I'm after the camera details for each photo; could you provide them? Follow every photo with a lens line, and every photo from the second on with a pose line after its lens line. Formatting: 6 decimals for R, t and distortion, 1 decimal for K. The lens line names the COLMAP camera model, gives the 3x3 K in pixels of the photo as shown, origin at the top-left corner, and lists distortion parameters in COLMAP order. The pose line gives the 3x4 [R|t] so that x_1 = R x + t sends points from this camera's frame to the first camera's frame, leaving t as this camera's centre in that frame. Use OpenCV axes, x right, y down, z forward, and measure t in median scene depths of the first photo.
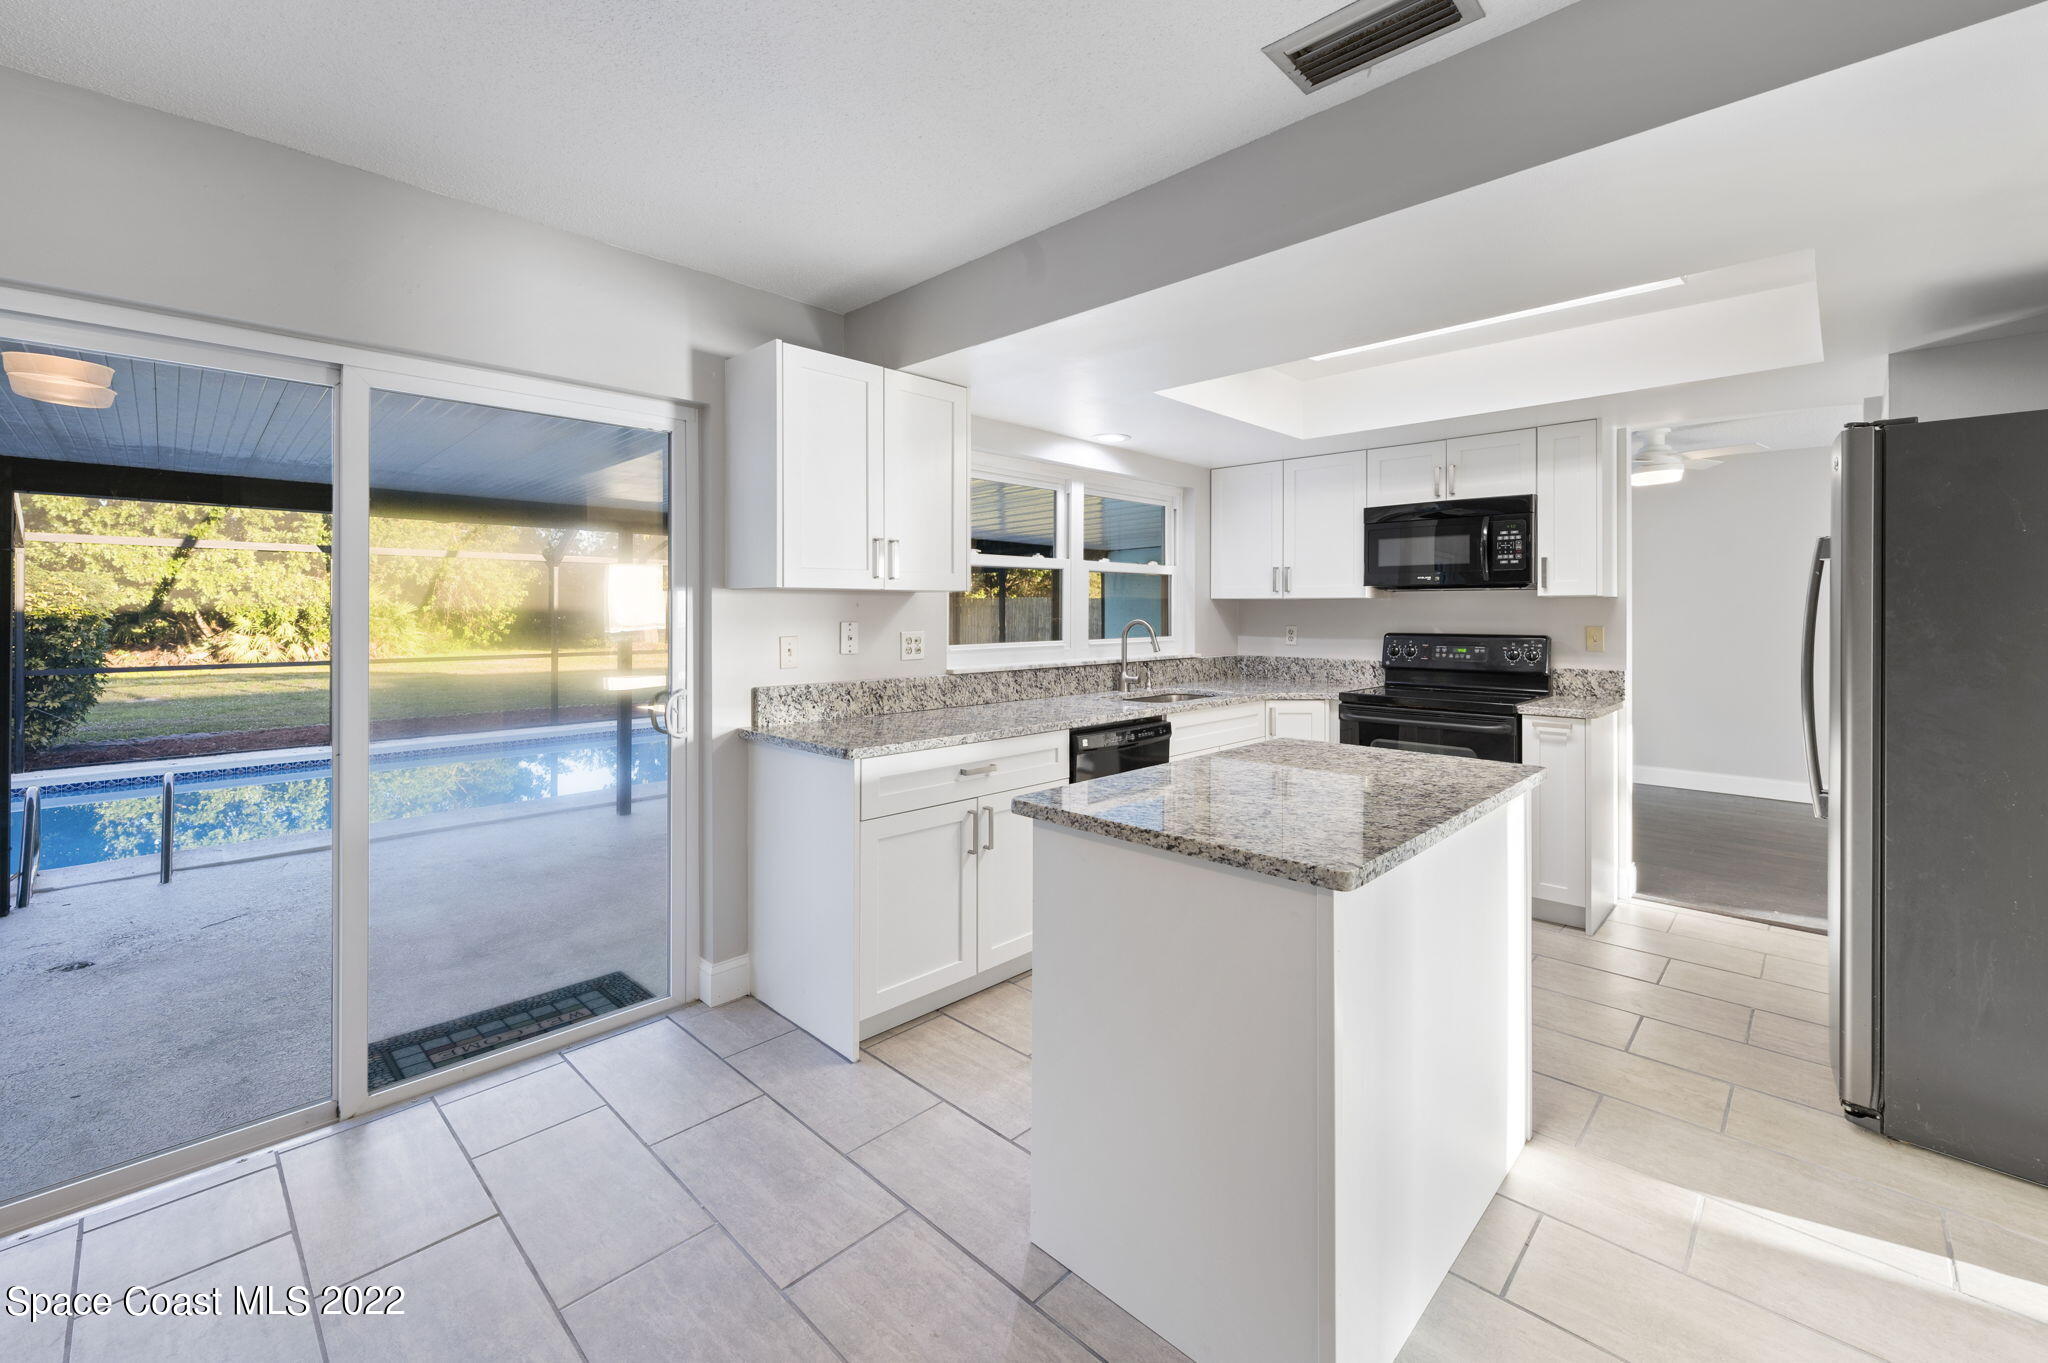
lens RADIAL K [[853.0, 0, 1018.6], [0, 853.0, 603.7], [0, 0, 1]] dist [-0.000444, 0.000302]
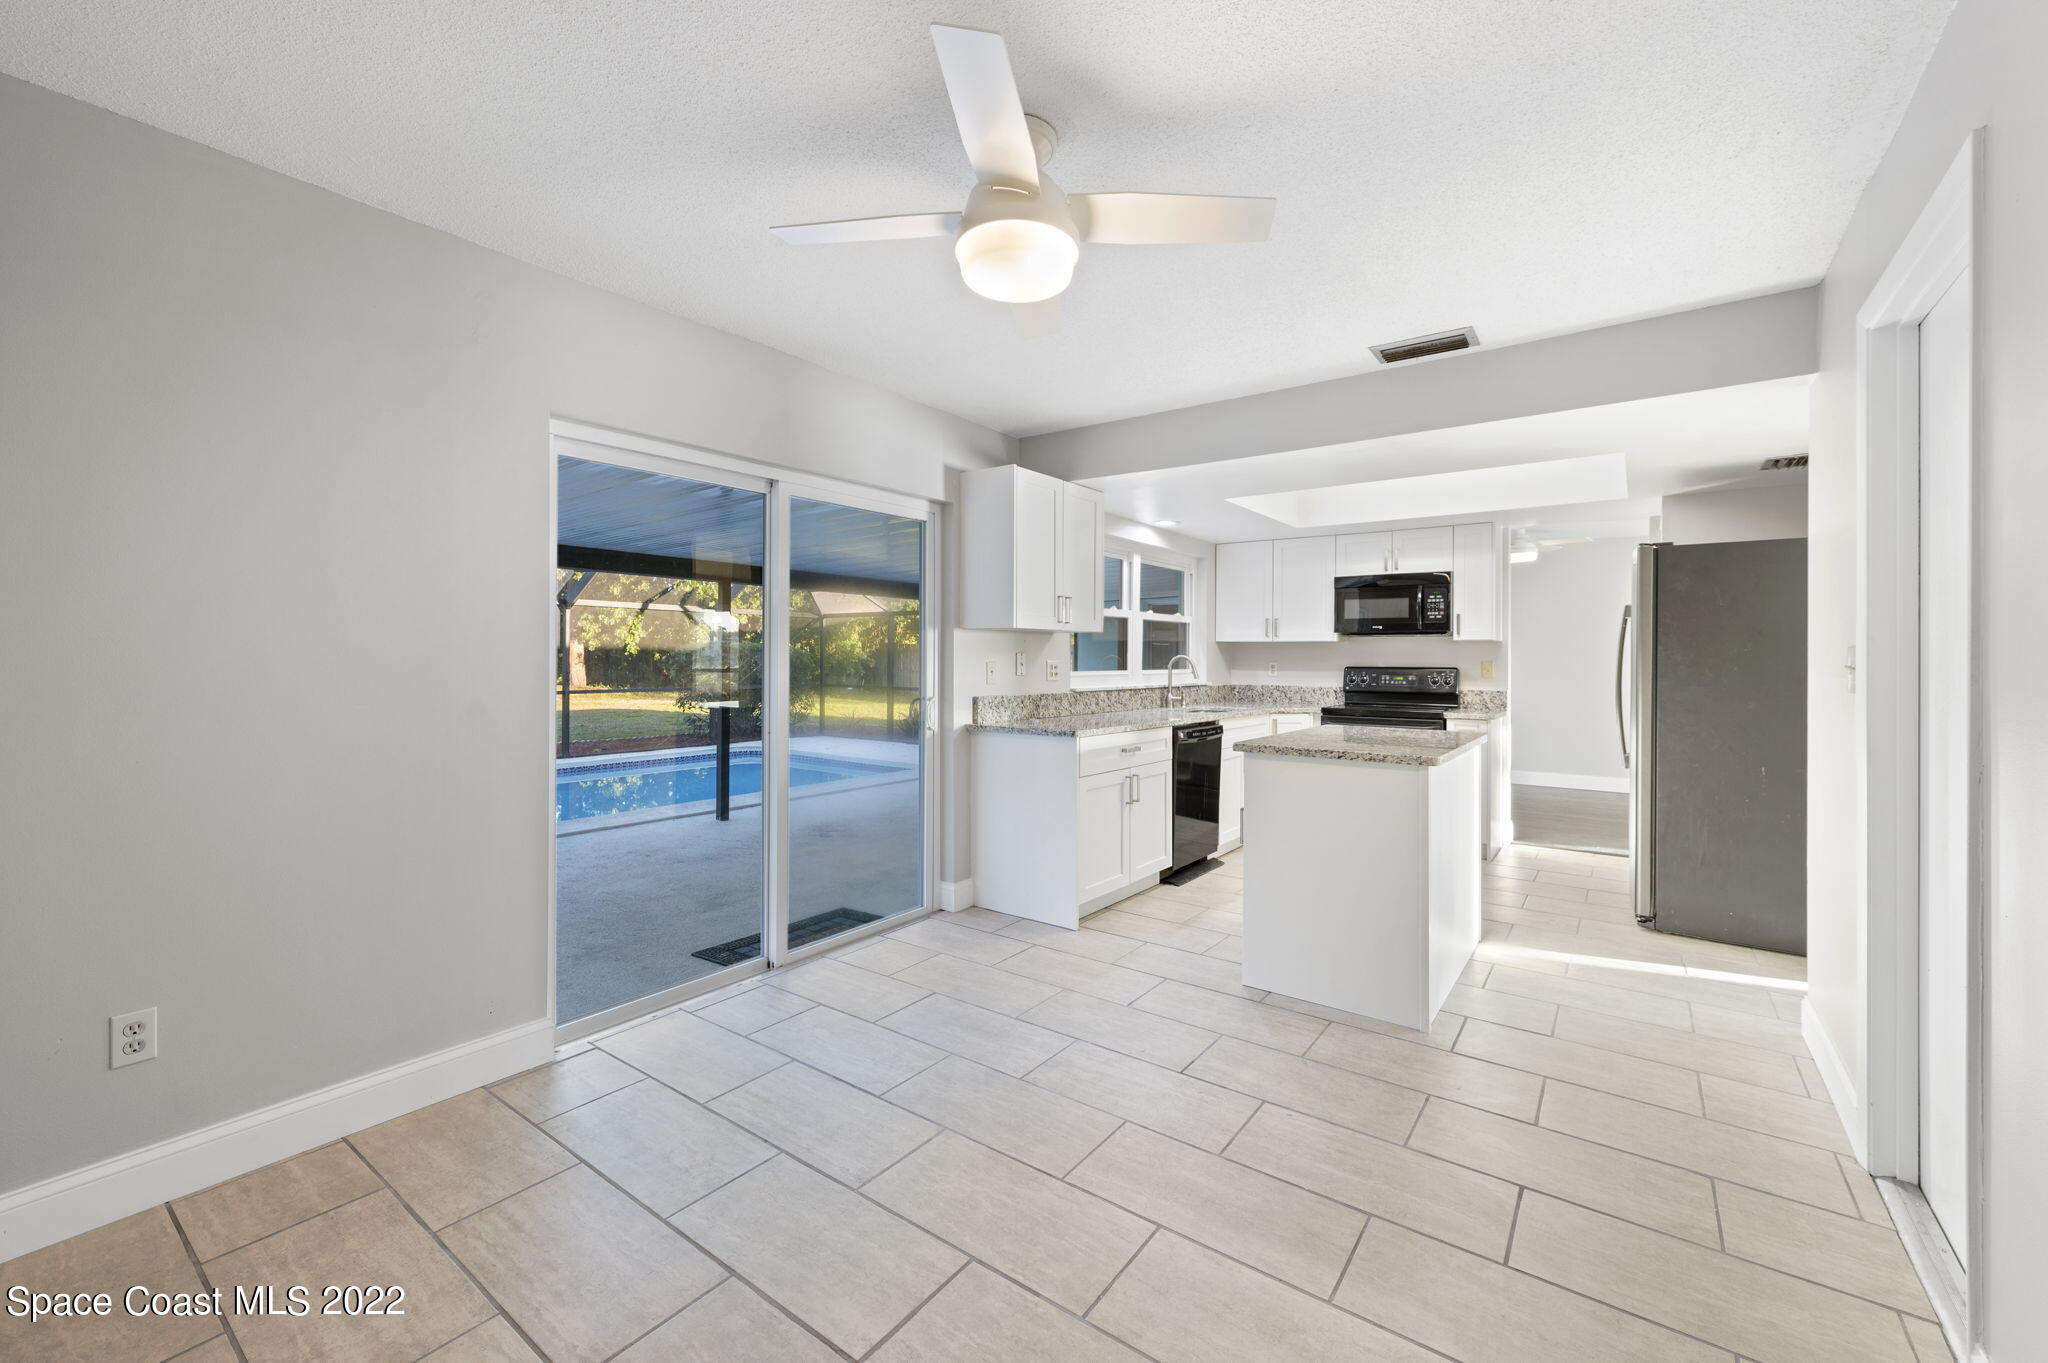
lens RADIAL K [[839.4, 0, 1030.6], [0, 839.4, 647.4], [0, 0, 1]] dist [0.002332, 0.000321]
pose [[0.989985, 0.007391, 0.140981, -0.342050], [-0.006738, 0.999964, -0.005109, 0.016981], [-0.141014, 0.004108, 0.989999, -0.357217]]
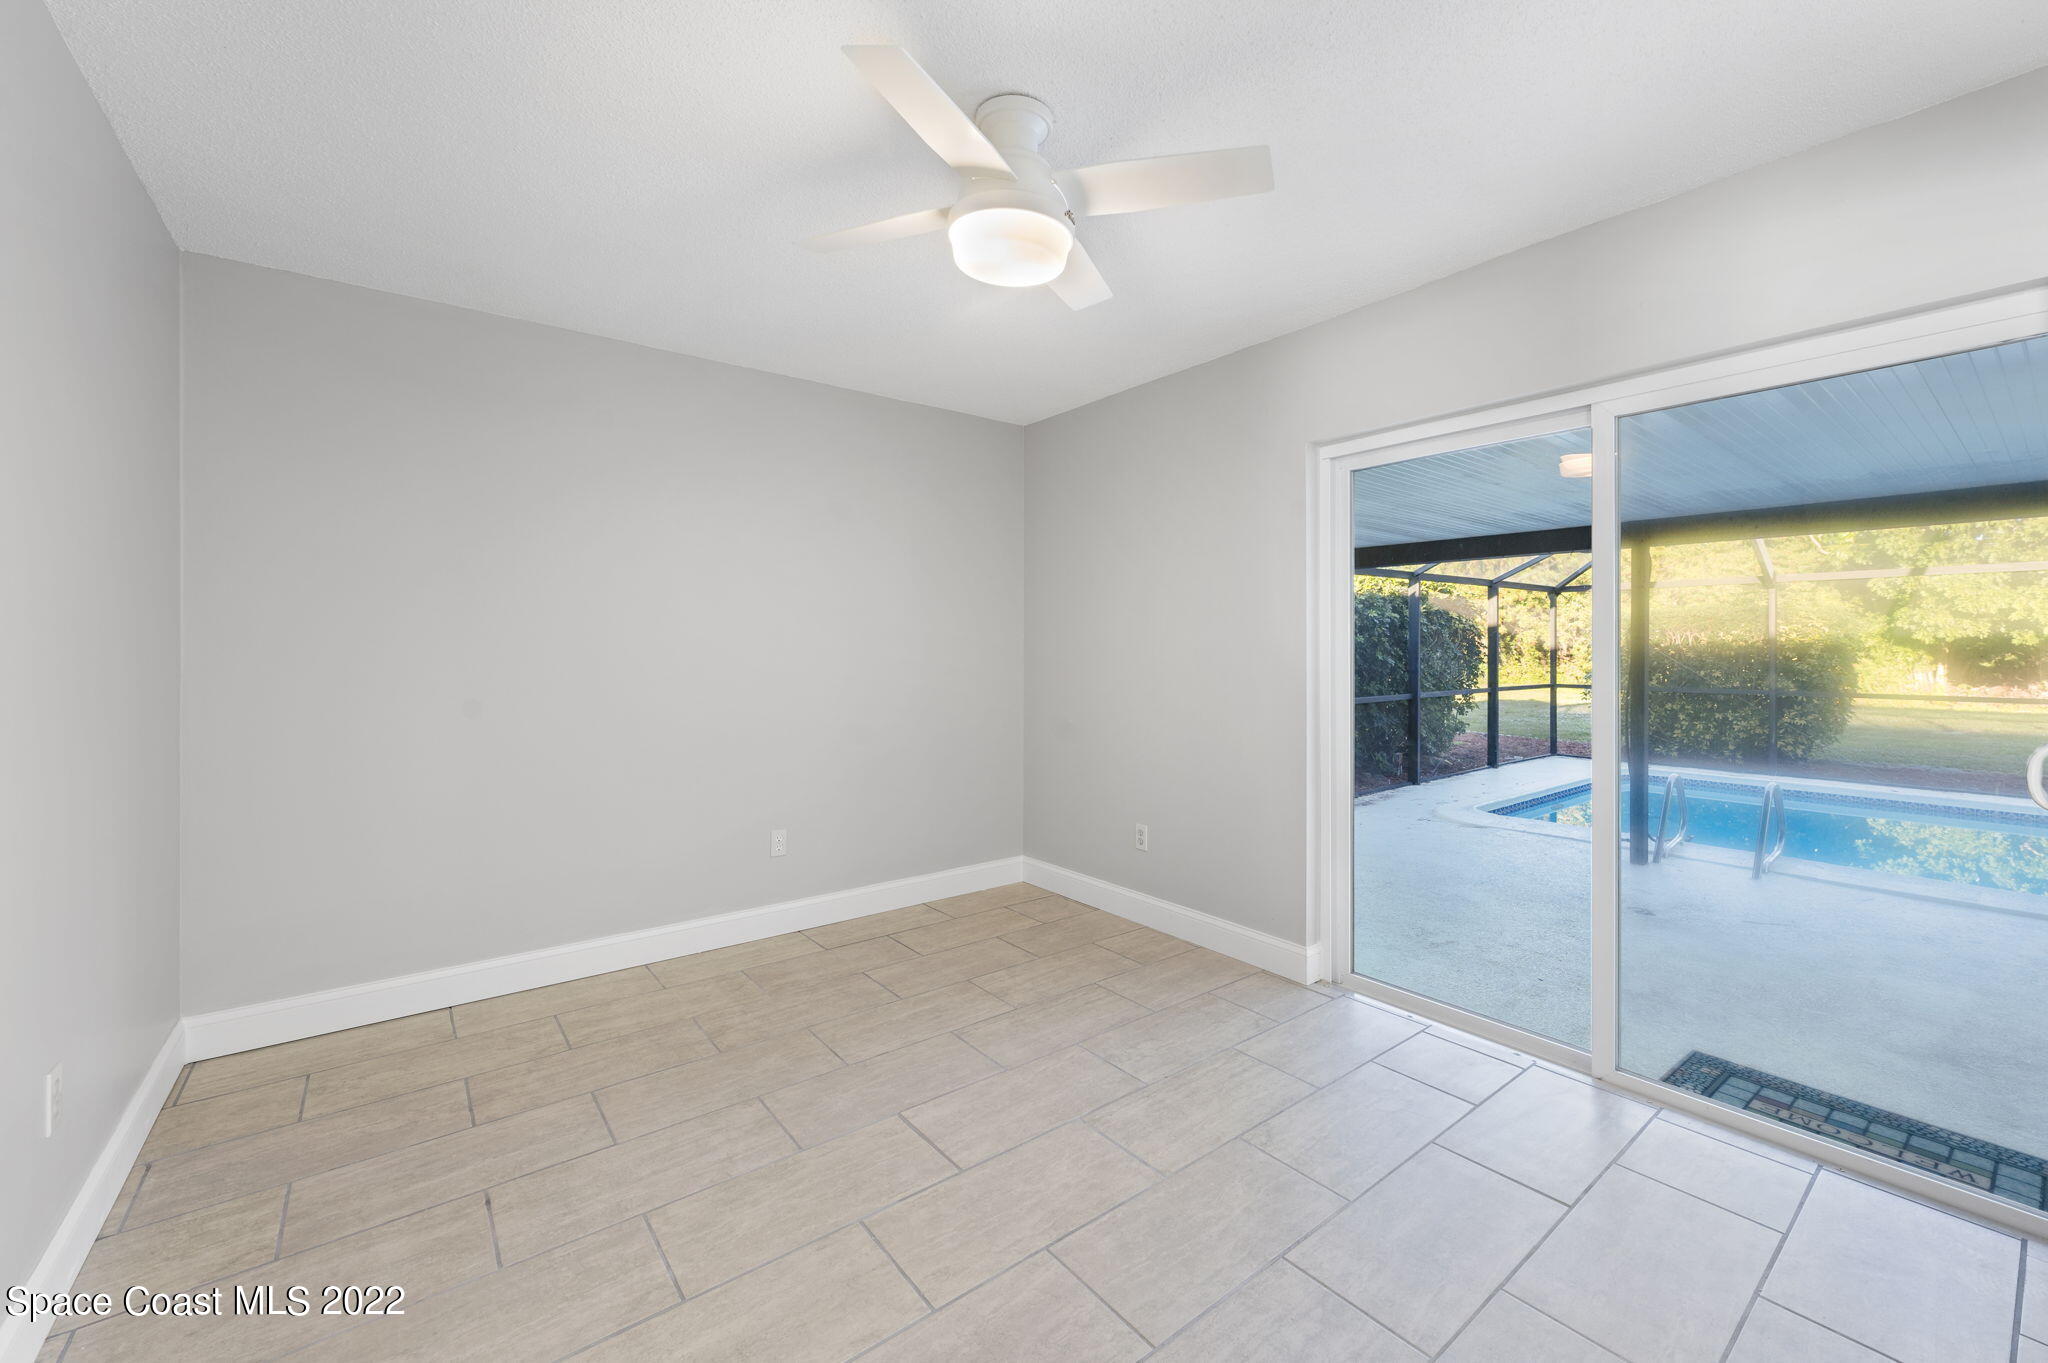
lens RADIAL K [[815.0, 0, 1028.7], [0, 815.0, 653.8], [0, 0, 1]] dist [-0.000760, 0.000227]
pose [[-0.136679, 0.008878, -0.990576, 0.226903], [0.008200, 0.999936, 0.007830, 0.020510], [0.990581, -0.007053, -0.136743, 0.254477]]
